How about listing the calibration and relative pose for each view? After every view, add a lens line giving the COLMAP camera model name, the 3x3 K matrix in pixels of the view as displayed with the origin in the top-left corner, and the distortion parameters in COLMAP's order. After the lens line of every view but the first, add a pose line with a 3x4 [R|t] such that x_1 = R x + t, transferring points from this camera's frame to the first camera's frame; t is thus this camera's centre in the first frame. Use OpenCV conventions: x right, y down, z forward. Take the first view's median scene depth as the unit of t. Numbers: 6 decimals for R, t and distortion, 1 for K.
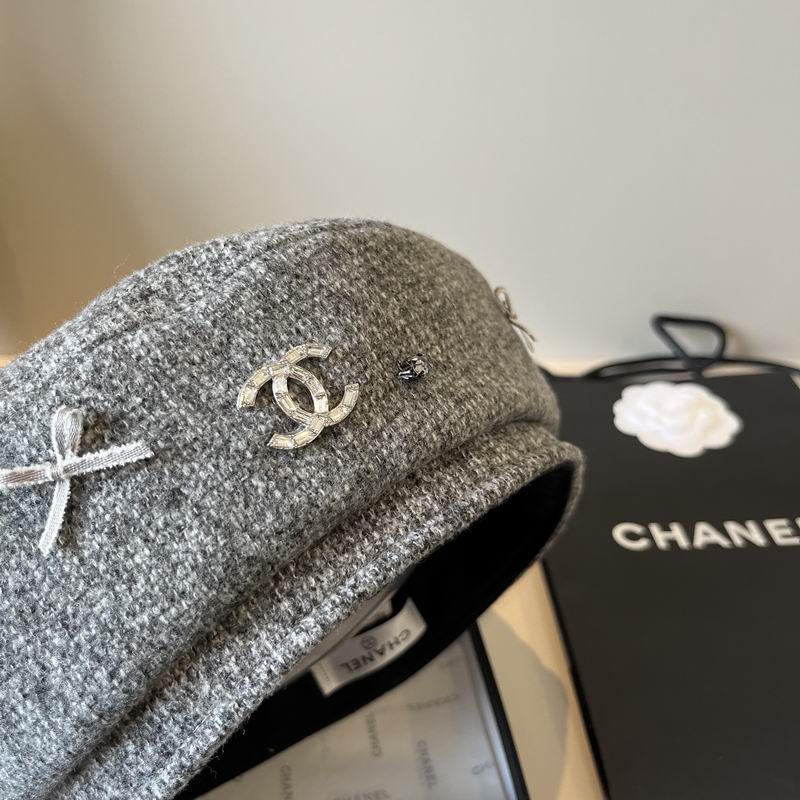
lens RADIAL K [[939.6, 0, 400.6], [0, 939.6, 373.0], [0, 0, 1]] dist [0.014016, -0.073300]
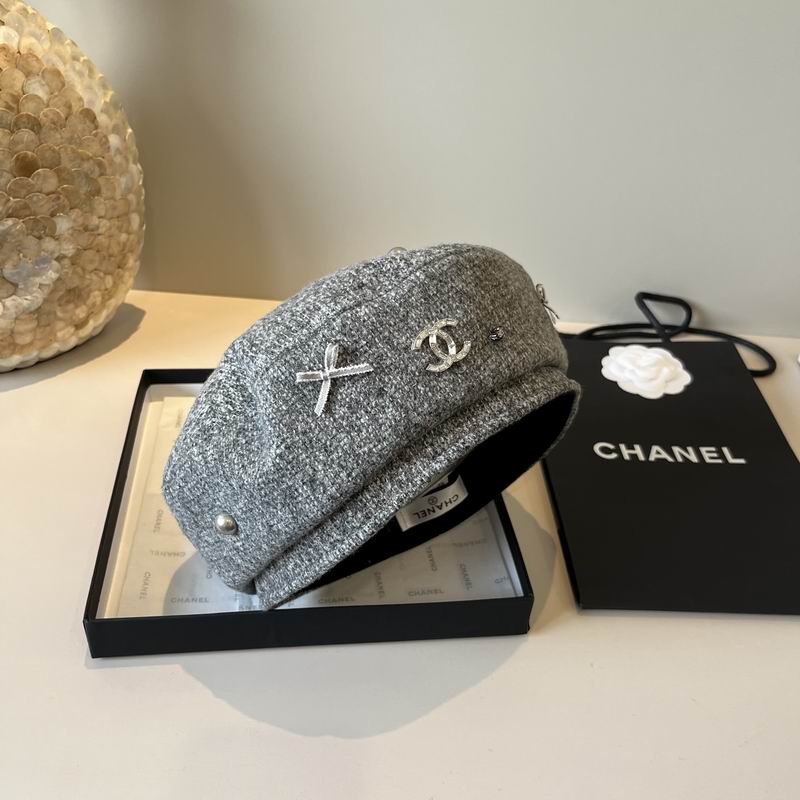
lens RADIAL K [[918.1, 0, 400.0], [0, 918.1, 400.0], [0, 0, 1]] dist [0.009707, 0.007197]
pose [[0.997758, 0.066086, 0.010518, -0.195697], [-0.066789, 0.993201, 0.095346, -0.036546], [-0.004145, -0.095834, 0.995389, -0.856512]]
